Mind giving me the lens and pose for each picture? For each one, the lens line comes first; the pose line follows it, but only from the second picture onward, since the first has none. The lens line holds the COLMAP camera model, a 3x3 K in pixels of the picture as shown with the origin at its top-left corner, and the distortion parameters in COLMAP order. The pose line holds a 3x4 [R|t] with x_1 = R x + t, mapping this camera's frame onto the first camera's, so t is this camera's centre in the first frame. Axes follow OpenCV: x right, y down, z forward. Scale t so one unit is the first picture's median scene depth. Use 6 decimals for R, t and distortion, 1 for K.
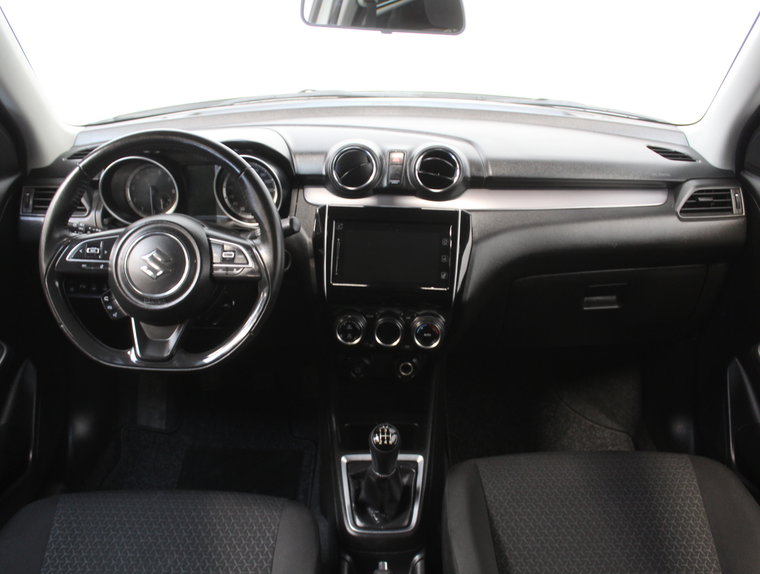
lens RADIAL K [[733.7, 0, 380.0], [0, 733.7, 287.0], [0, 0, 1]] dist [-0.149880, 0.175449]
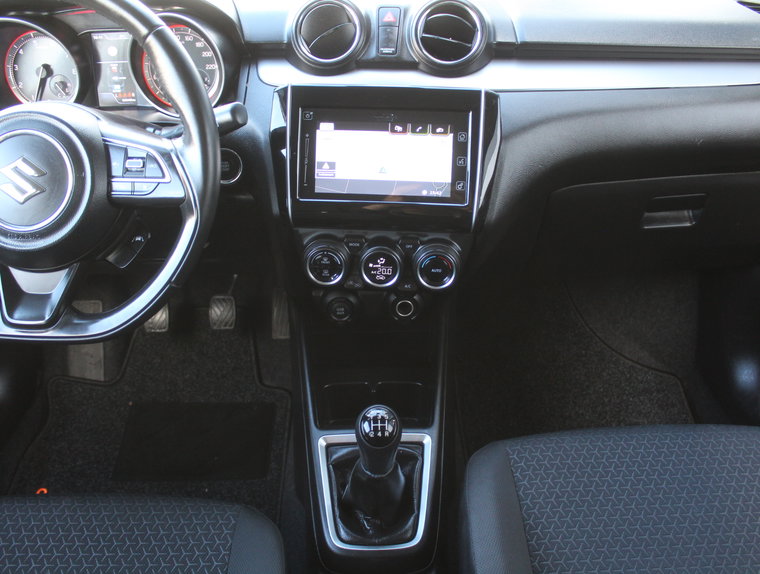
lens RADIAL K [[733.7, 0, 380.0], [0, 733.7, 287.0], [0, 0, 1]] dist [-0.149880, 0.175449]
pose [[0.999795, -0.015493, 0.013001, 0.001243], [0.013499, 0.989849, 0.141483, -0.020369], [-0.015061, -0.141278, 0.989855, 0.305313]]
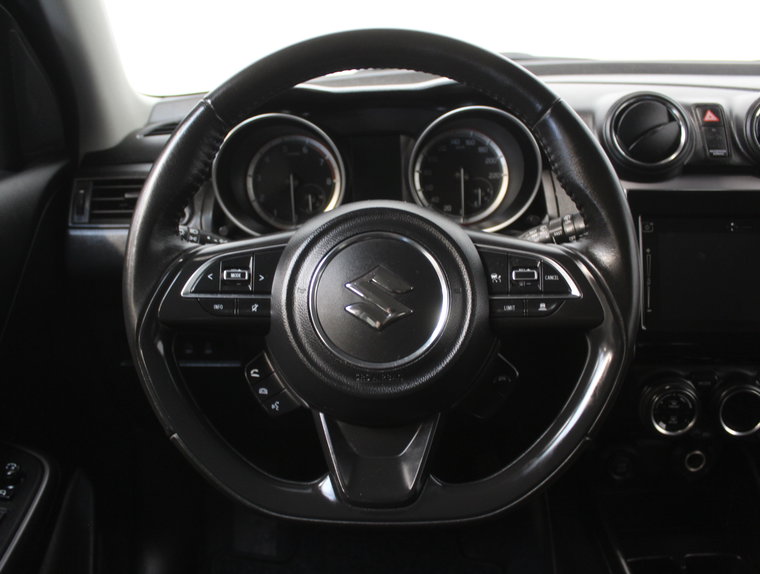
lens RADIAL K [[704.9, 0, 380.0], [0, 704.9, 287.0], [0, 0, 1]] dist [-0.166799, 0.195157]
pose [[0.999475, -0.032170, 0.003810, -0.275781], [0.032356, 0.997104, -0.068817, -0.006633], [-0.001585, 0.068904, 0.997622, 0.483219]]
